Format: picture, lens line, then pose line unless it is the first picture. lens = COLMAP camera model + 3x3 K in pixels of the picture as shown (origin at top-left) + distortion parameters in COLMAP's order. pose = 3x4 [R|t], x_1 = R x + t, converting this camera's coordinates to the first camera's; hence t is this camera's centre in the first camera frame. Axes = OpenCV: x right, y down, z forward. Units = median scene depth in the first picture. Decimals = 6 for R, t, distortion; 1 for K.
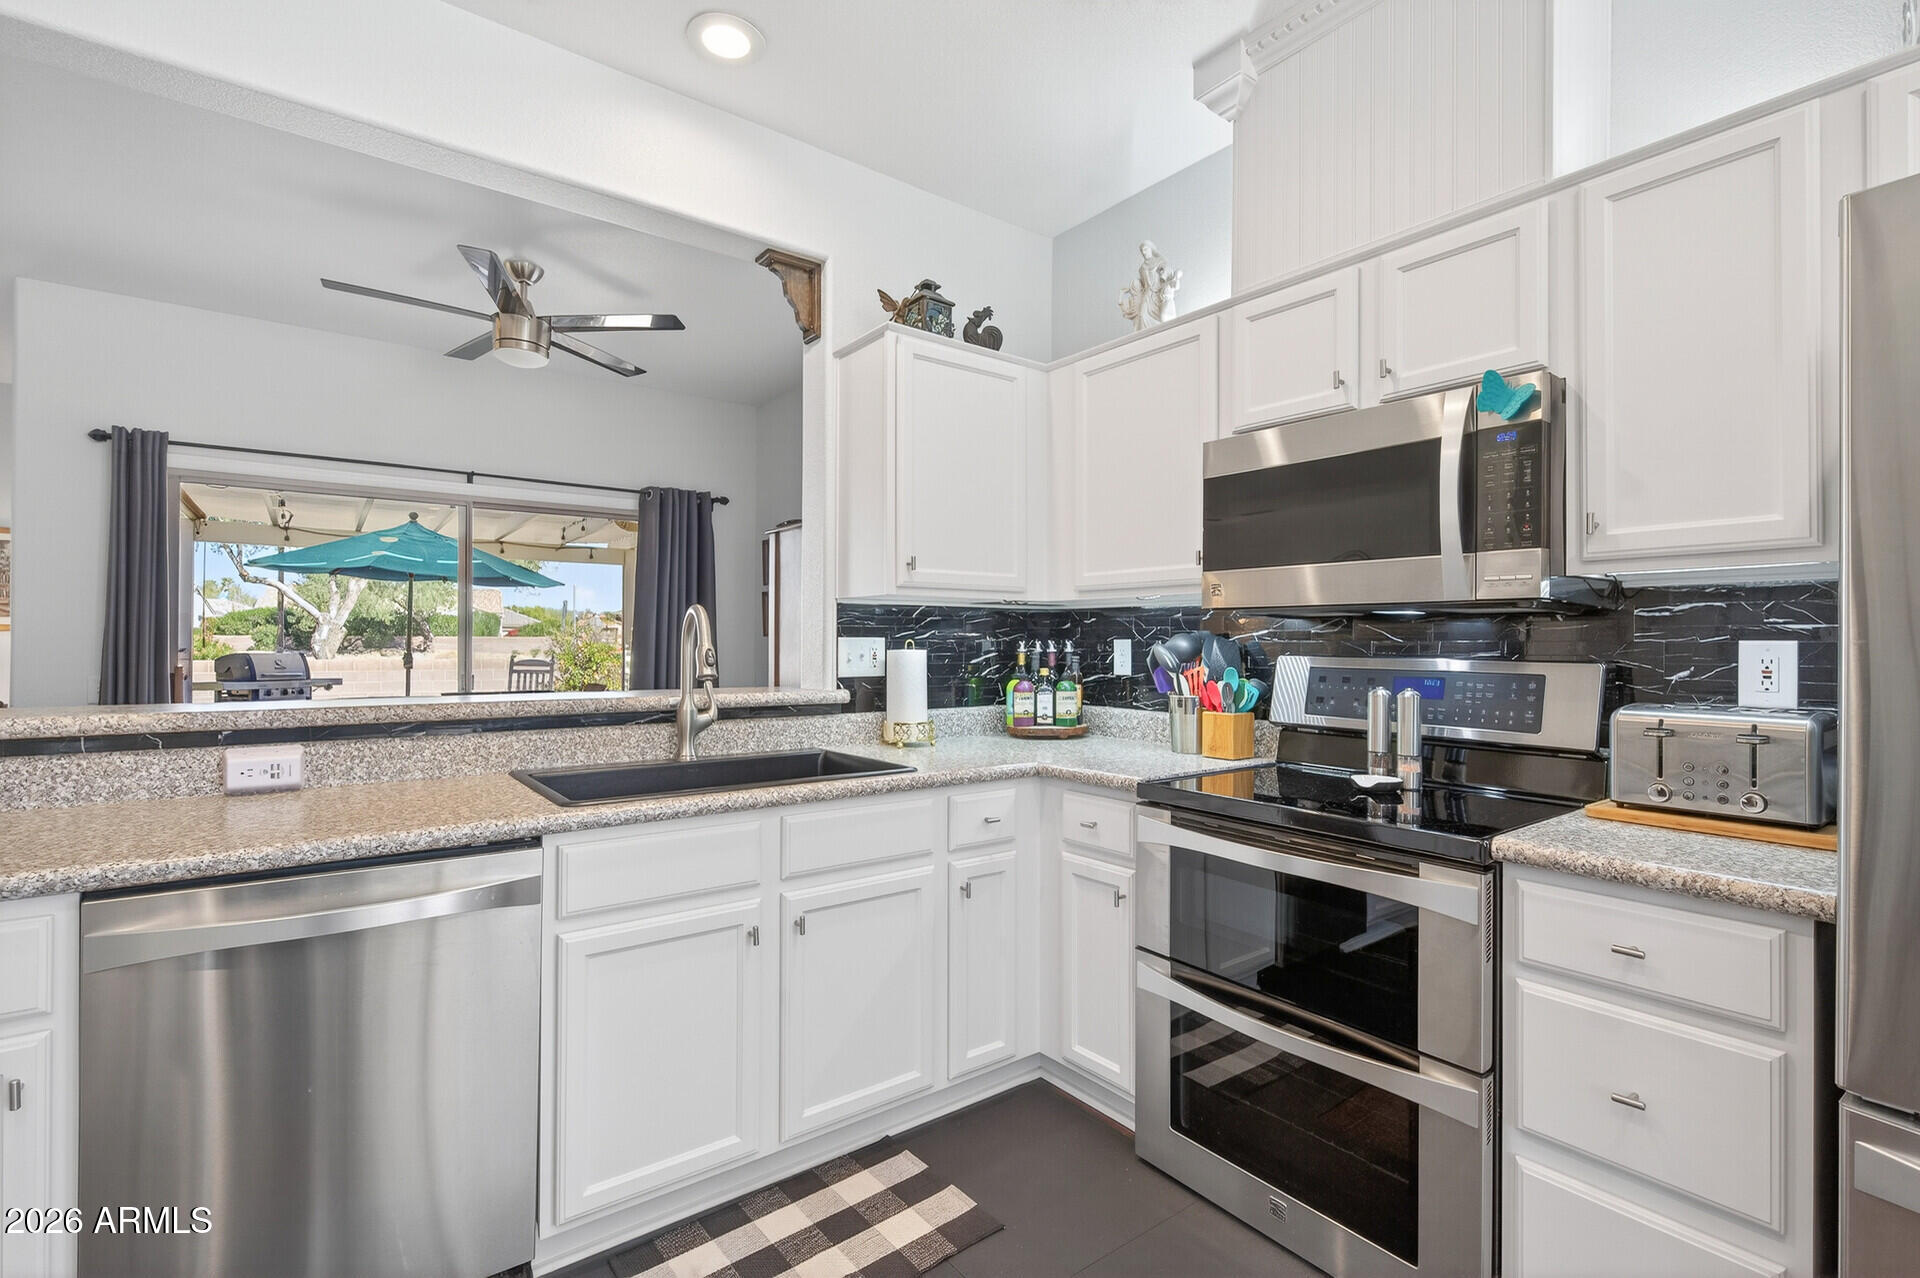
lens RADIAL K [[868.5, 0, 978.9], [0, 868.5, 642.0], [0, 0, 1]] dist [0.003960, -0.000425]
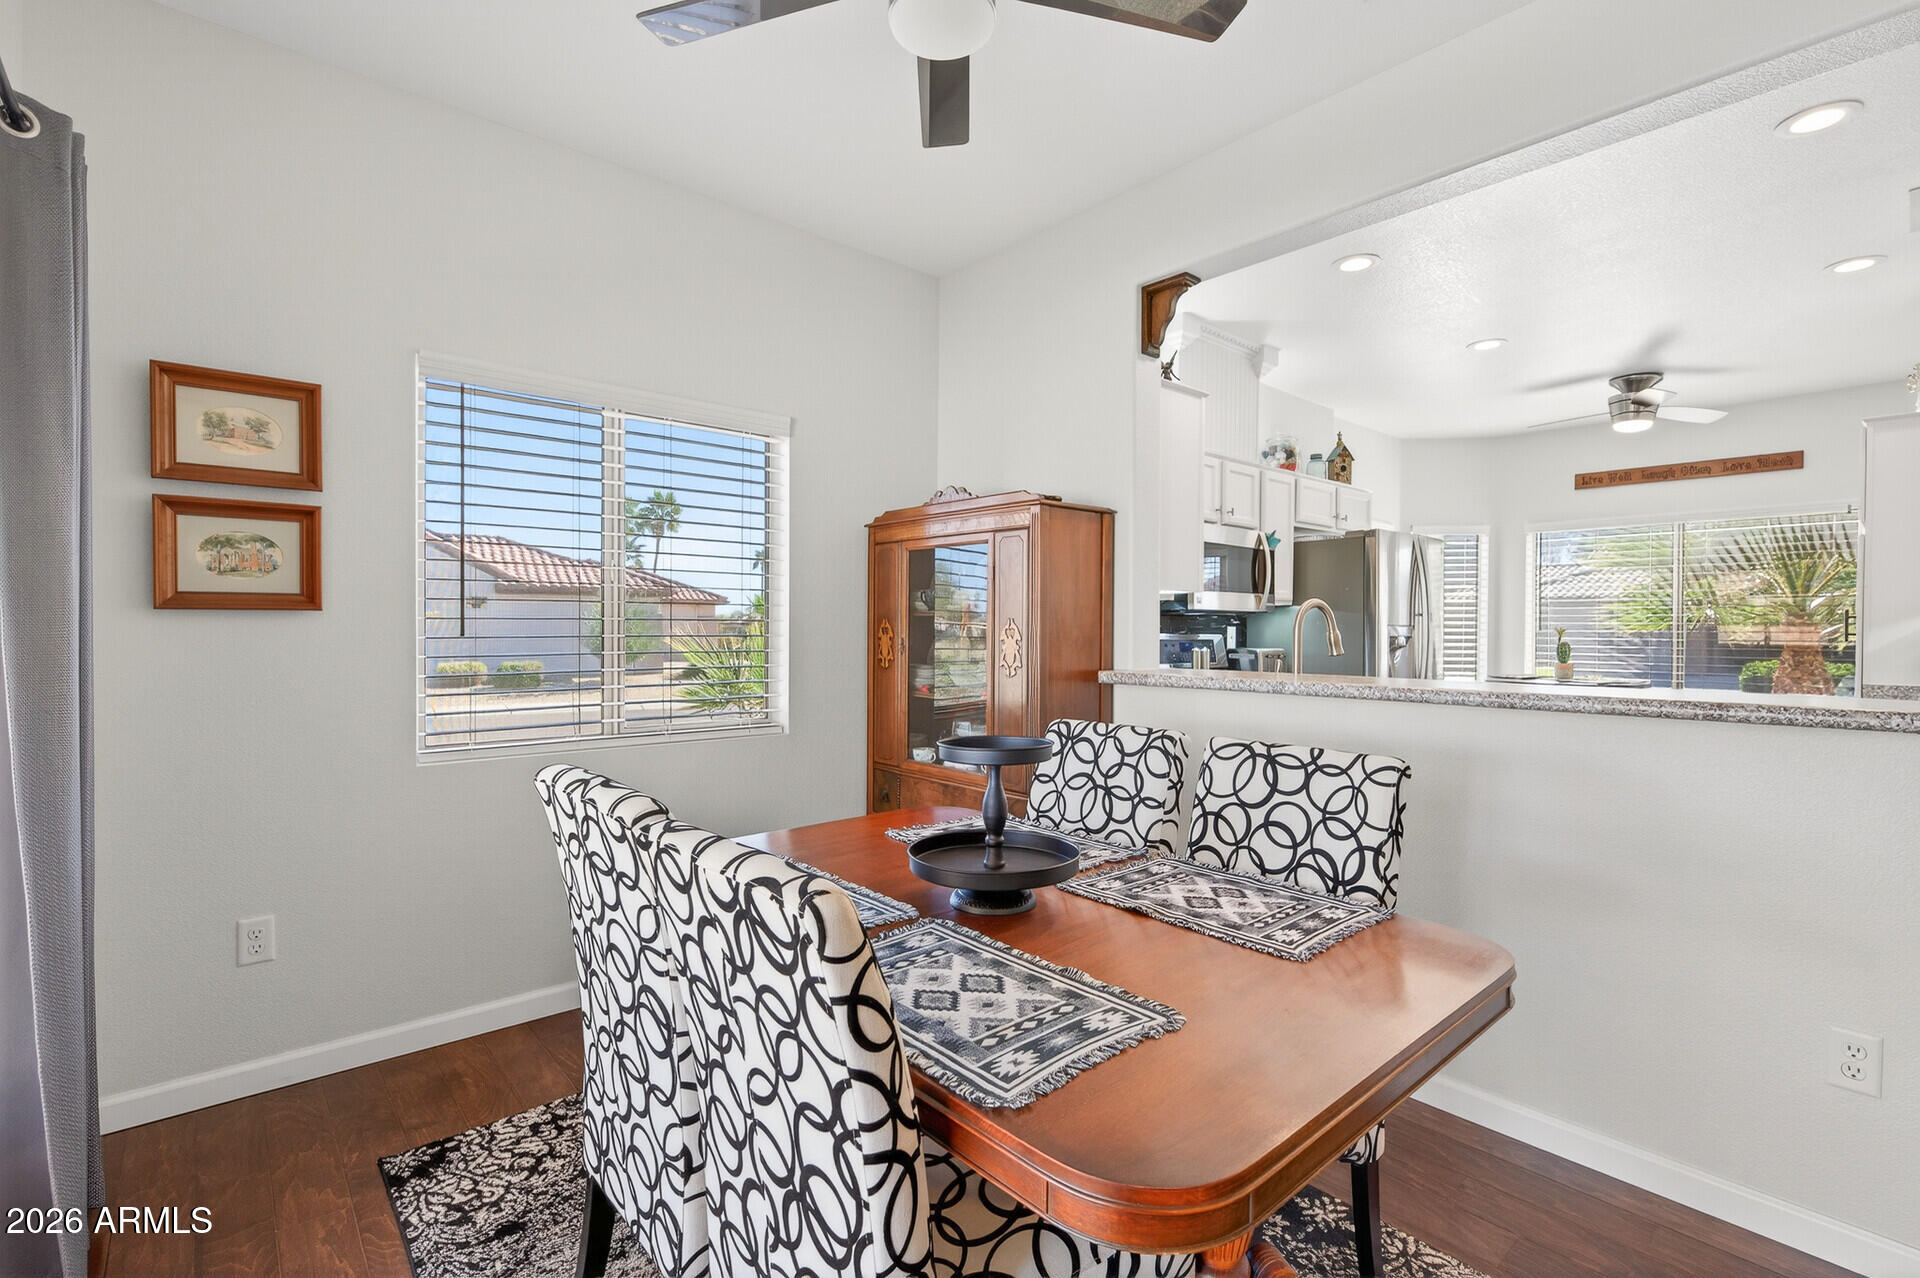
lens RADIAL K [[868.5, 0, 951.2], [0, 868.5, 625.9], [0, 0, 1]] dist [0.003960, -0.000425]
pose [[-0.051557, -0.002463, 0.998667, -1.209762], [-0.005750, 0.999981, 0.002169, -0.001846], [-0.998654, -0.005631, -0.051570, 1.219847]]
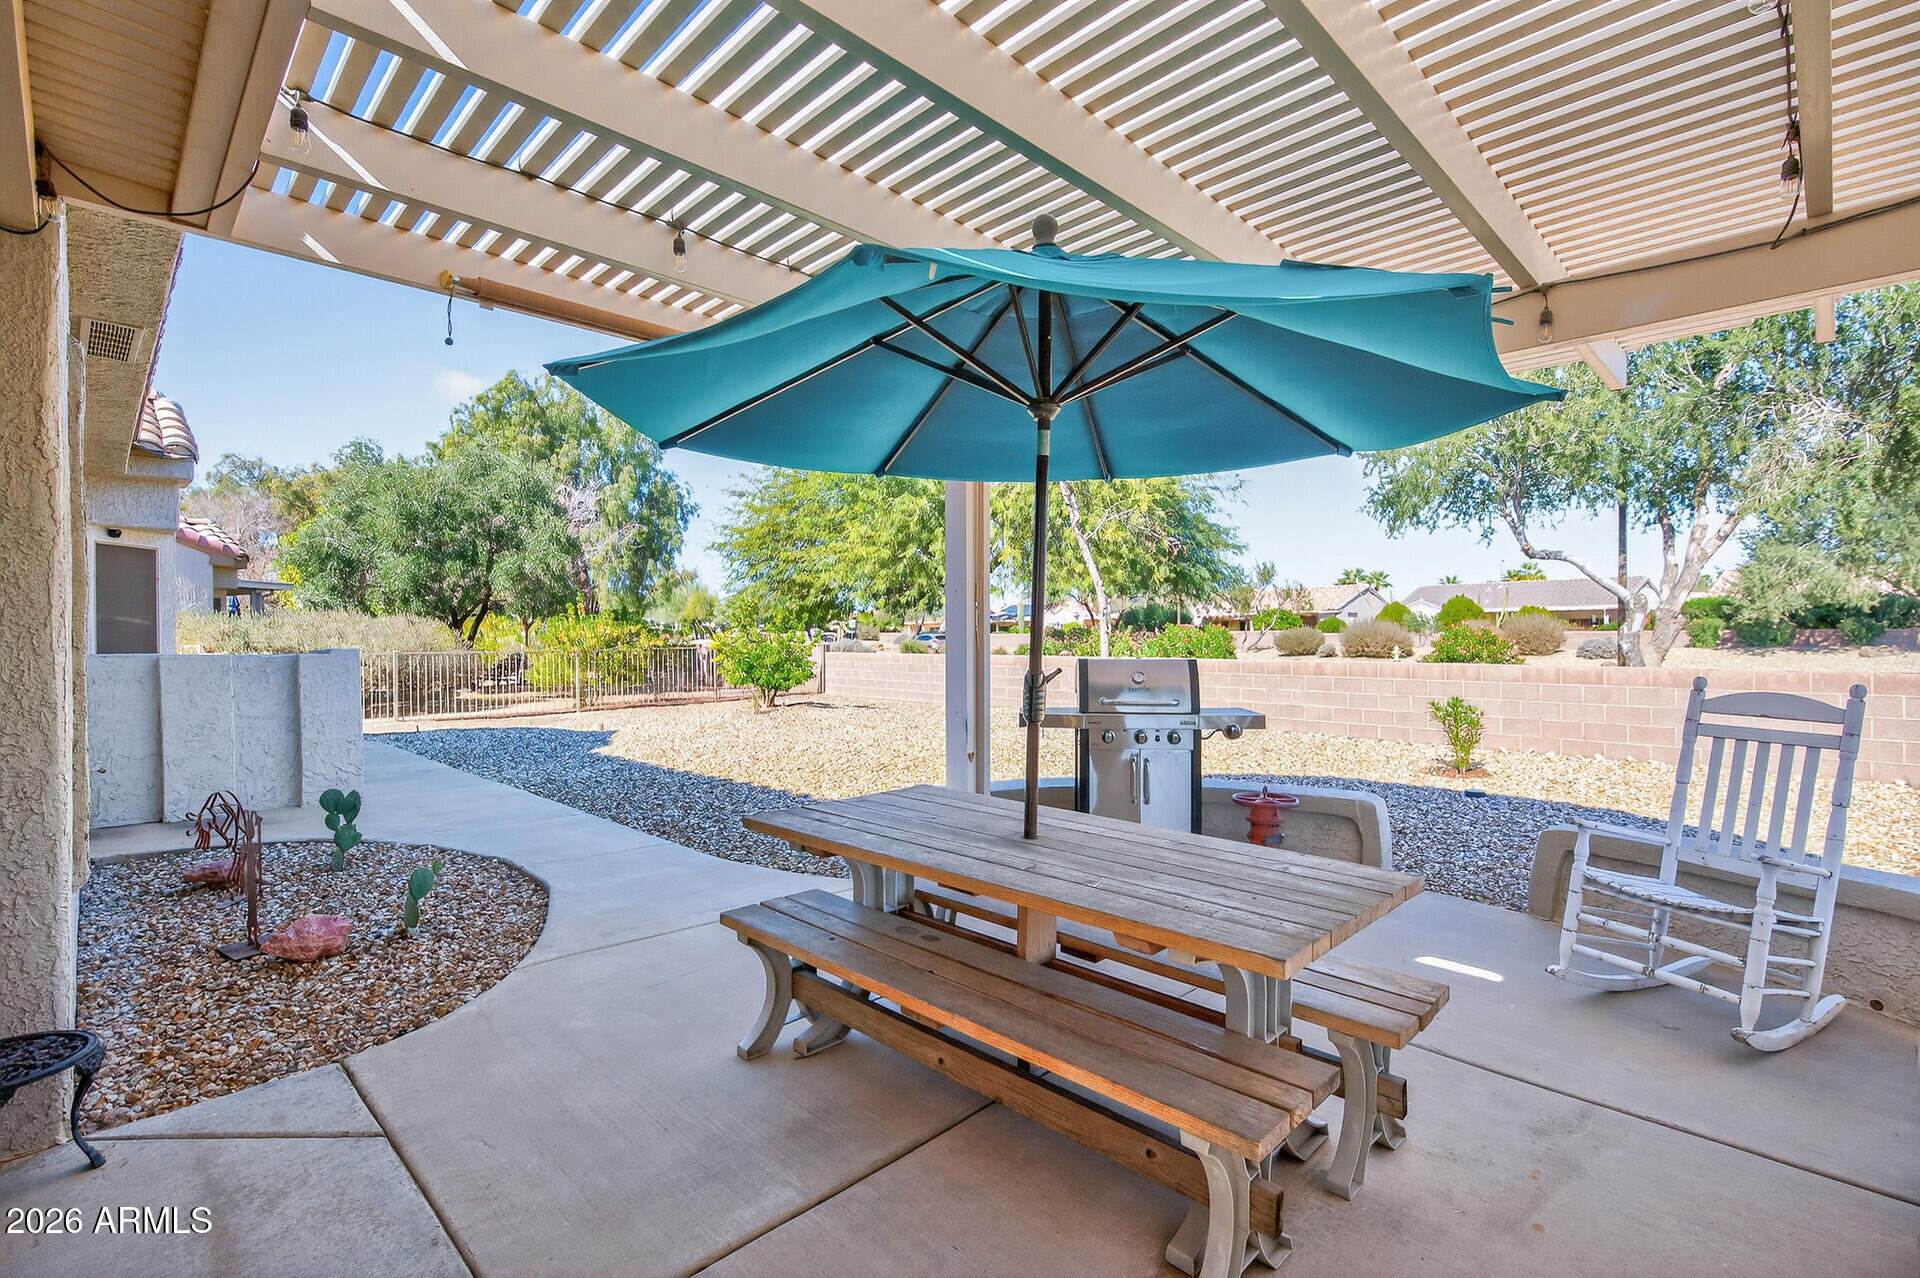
lens RADIAL K [[868.5, 0, 969.0], [0, 868.5, 643.1], [0, 0, 1]] dist [0.003960, -0.000425]
pose [[0.131008, 0.001870, -0.991380, -0.970972], [0.003995, 0.999989, 0.002415, 0.004780], [0.991373, -0.004277, 0.130999, 2.586745]]
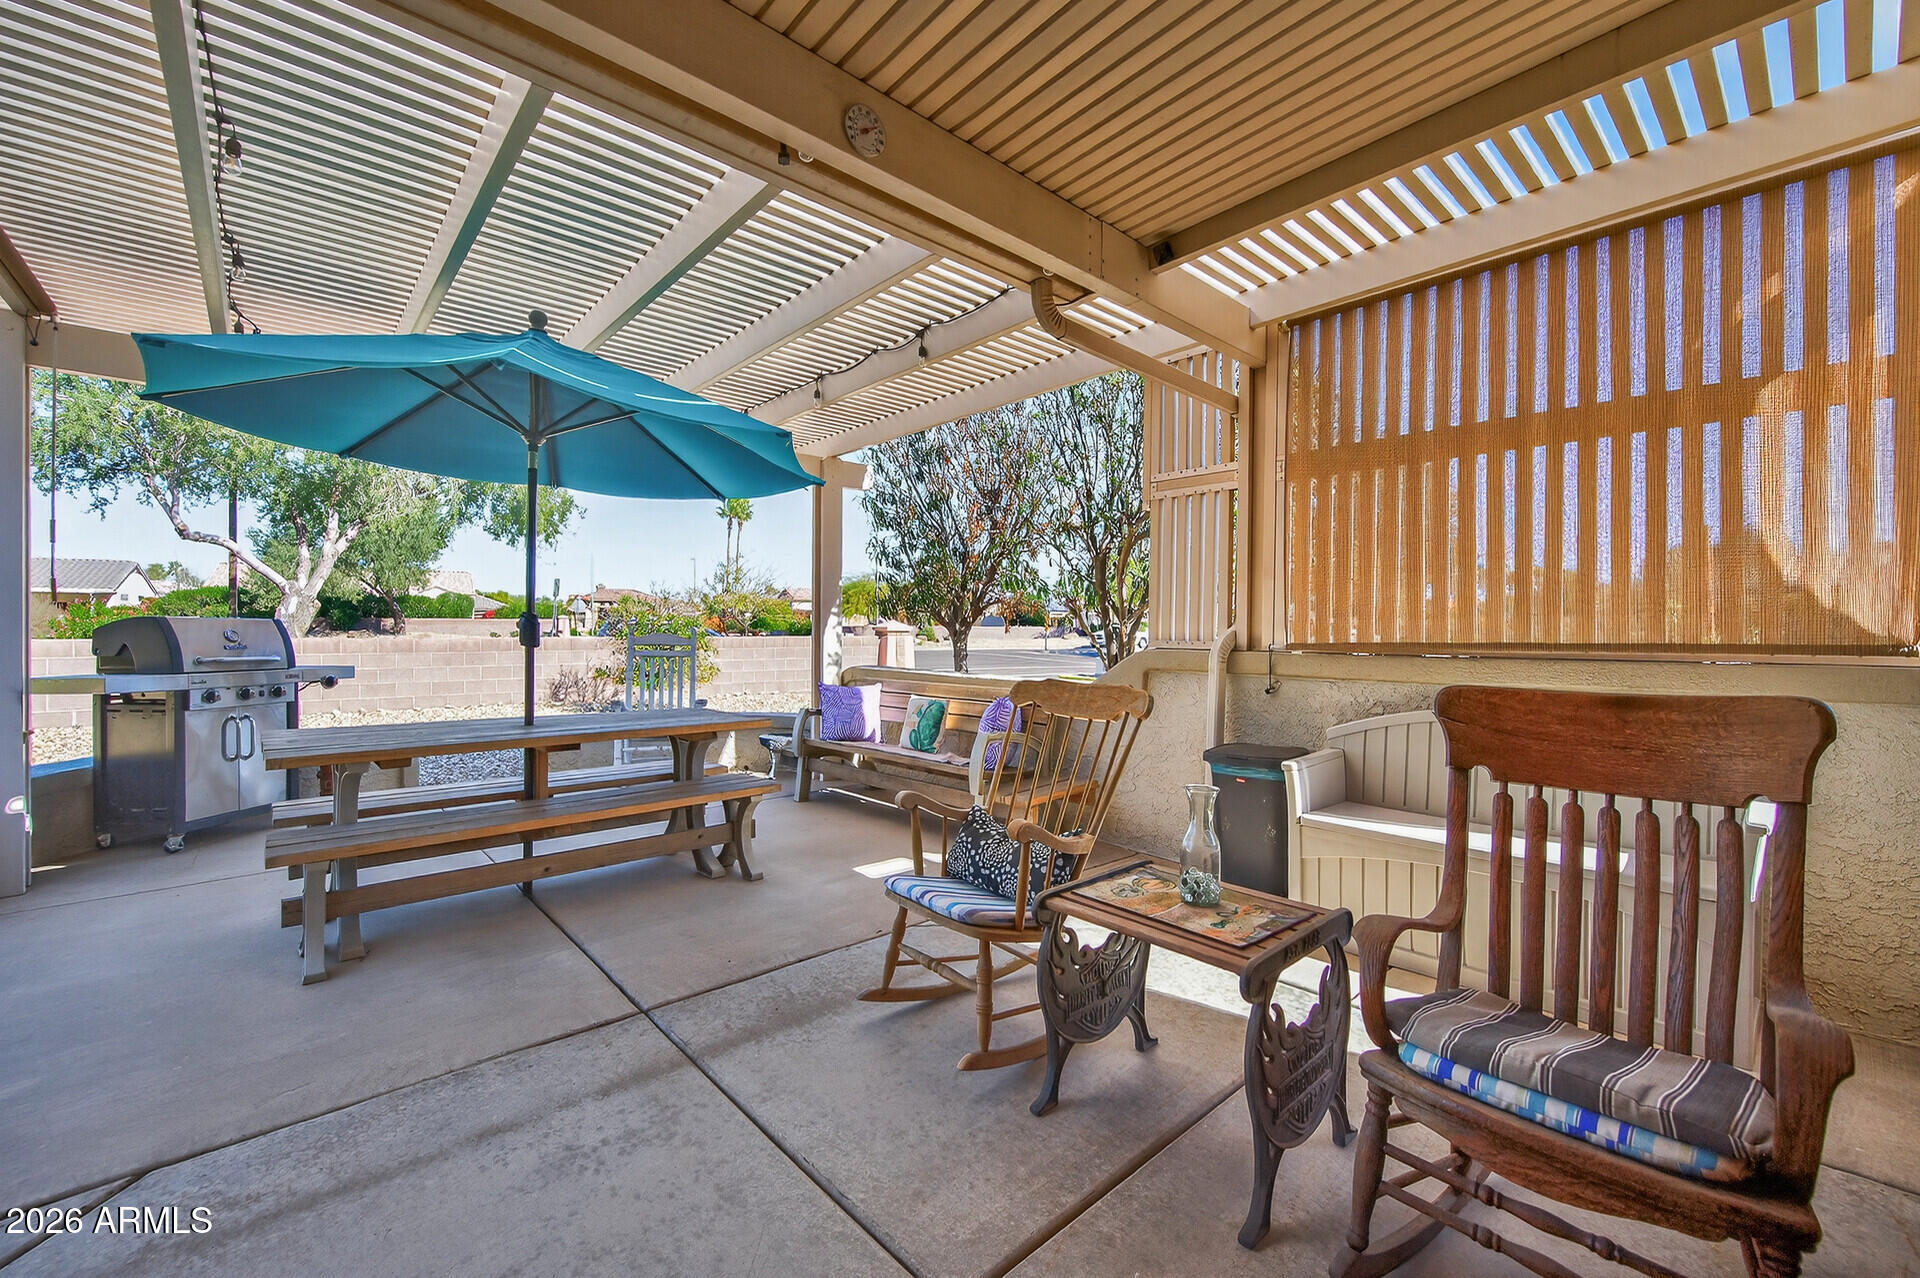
lens RADIAL K [[774.6, 0, 968.7], [0, 774.6, 636.4], [0, 0, 1]] dist [-0.000472, -0.000014]
pose [[0.996476, 0.000044, 0.083875, -1.268257], [-0.000991, 0.999936, 0.011246, 0.055726], [-0.083869, -0.011289, 0.996413, 1.576803]]
